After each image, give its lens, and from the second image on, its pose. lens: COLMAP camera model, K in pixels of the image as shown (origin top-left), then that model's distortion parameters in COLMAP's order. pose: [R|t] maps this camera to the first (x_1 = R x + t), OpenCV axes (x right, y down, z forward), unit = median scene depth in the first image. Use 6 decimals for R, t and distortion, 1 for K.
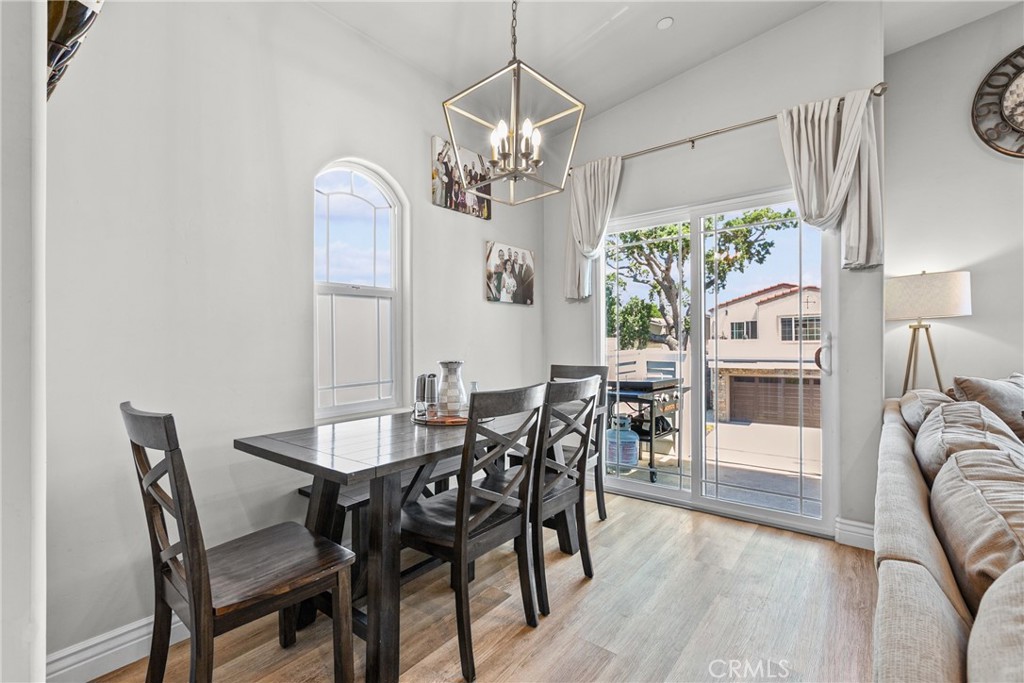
lens RADIAL K [[459.4, 0, 518.4], [0, 459.4, 347.9], [0, 0, 1]] dist [0.001240, -0.000743]
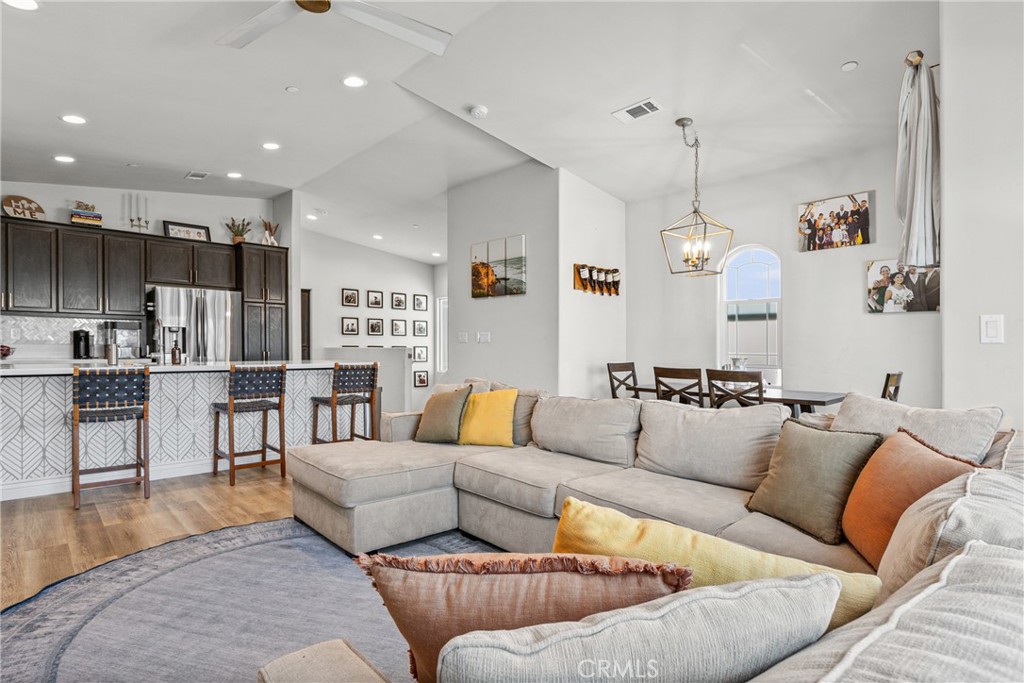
lens RADIAL K [[515.8, 0, 504.9], [0, 515.8, 364.5], [0, 0, 1]] dist [-0.004372, -0.003839]
pose [[-0.150737, 0.054400, -0.987076, 1.610920], [-0.019060, 0.998139, 0.057920, -0.036292], [0.988390, 0.027544, -0.149419, 0.342853]]
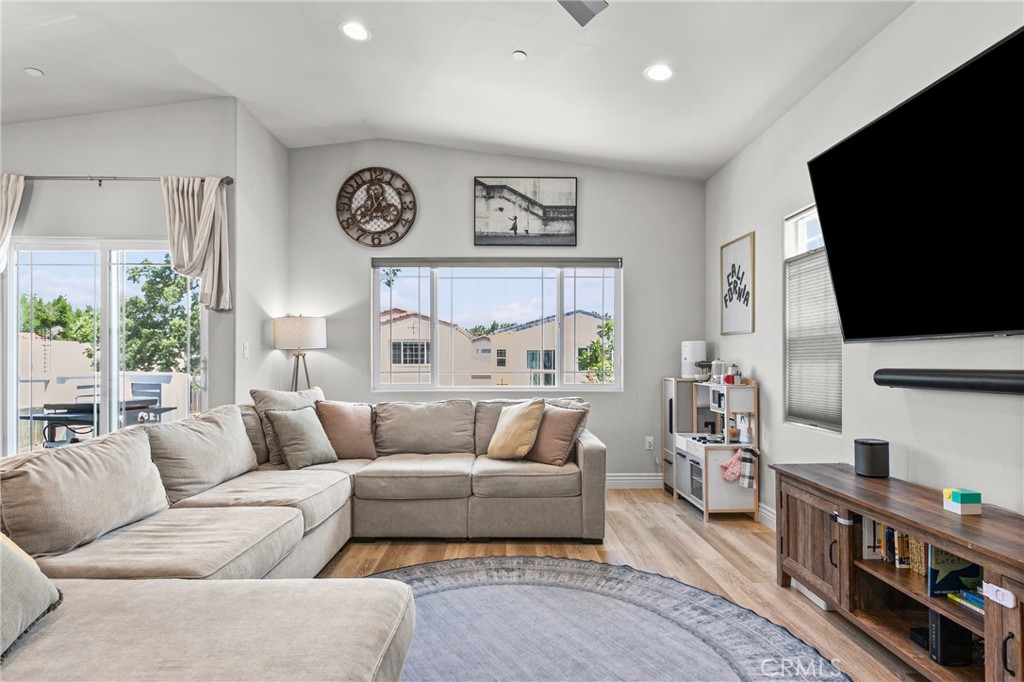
lens RADIAL K [[515.8, 0, 518.5], [0, 515.8, 374.0], [0, 0, 1]] dist [-0.004372, -0.003839]
pose [[0.779729, -0.000538, 0.626117, 0.426987], [-0.004000, 0.999975, 0.005840, -0.000035], [-0.626105, -0.007059, 0.779707, -0.623678]]
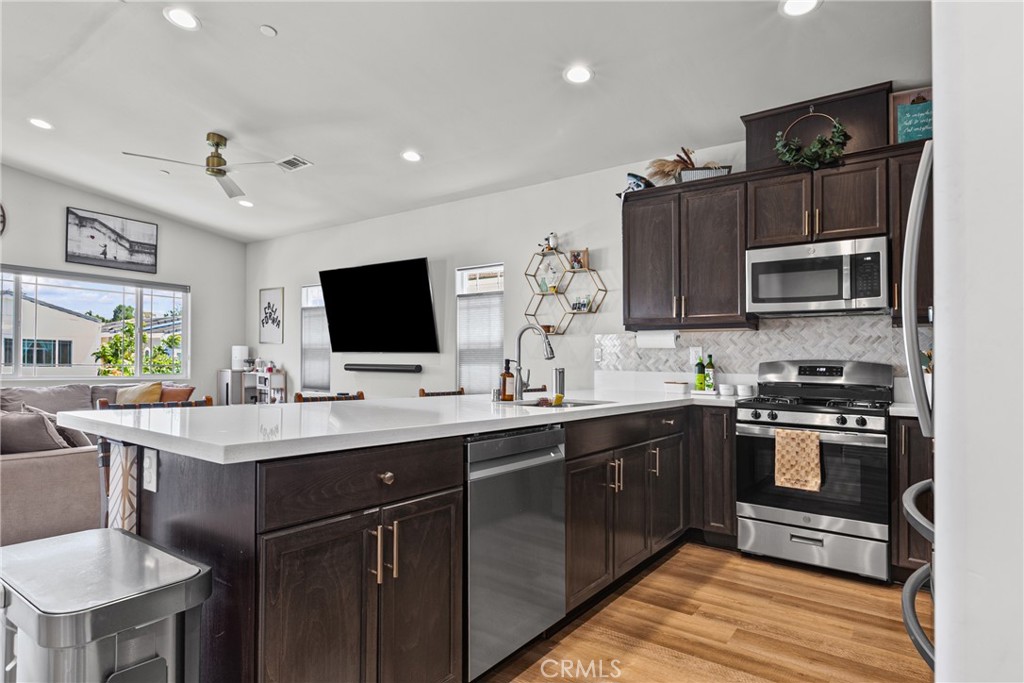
lens RADIAL K [[570.5, 0, 494.2], [0, 570.5, 362.7], [0, 0, 1]] dist [0.007480, 0.003151]
pose [[-0.008590, 0.018031, 0.999801, -0.907993], [-0.006817, 0.999813, -0.018090, 0.026692], [-0.999940, -0.006971, -0.008466, -0.918738]]
